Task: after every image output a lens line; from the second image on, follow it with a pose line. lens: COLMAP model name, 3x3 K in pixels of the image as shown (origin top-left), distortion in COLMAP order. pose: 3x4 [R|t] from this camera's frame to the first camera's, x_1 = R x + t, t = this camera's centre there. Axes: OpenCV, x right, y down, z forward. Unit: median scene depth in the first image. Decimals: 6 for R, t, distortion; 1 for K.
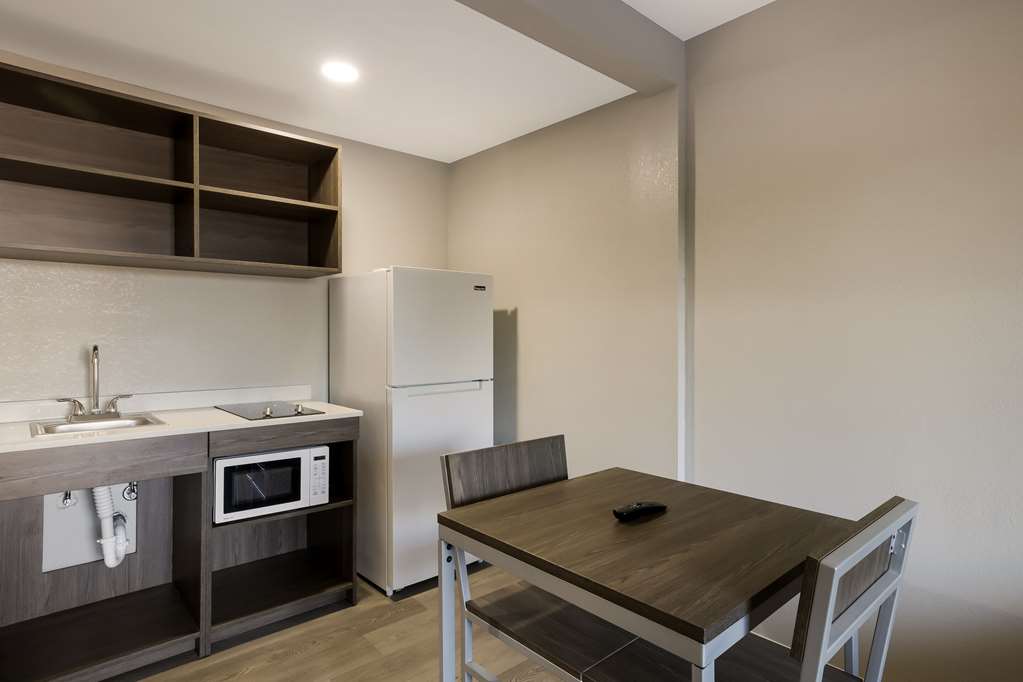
lens RADIAL K [[558.9, 0, 511.5], [0, 558.9, 341.0], [0, 0, 1]] dist [-0.001248, 0.000450]
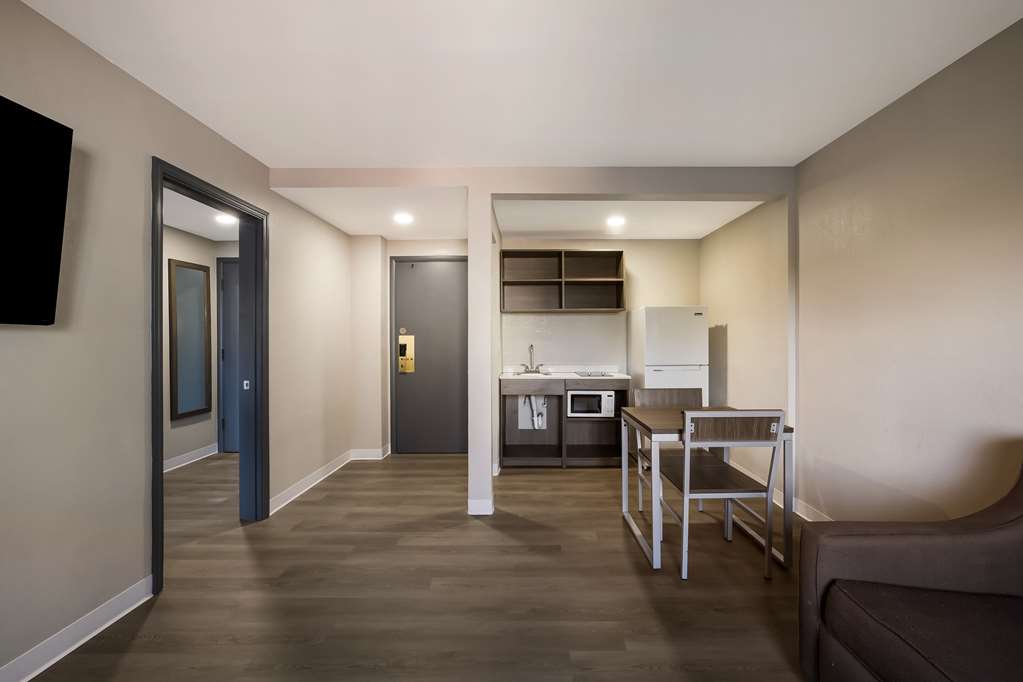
lens RADIAL K [[438.9, 0, 511.5], [0, 438.9, 341.0], [0, 0, 1]] dist [-0.000101, -0.000002]
pose [[0.727605, -0.005026, -0.685977, 0.573633], [-0.002365, 0.999949, -0.009836, 0.009599], [0.685992, 0.008779, 0.727556, -0.542798]]
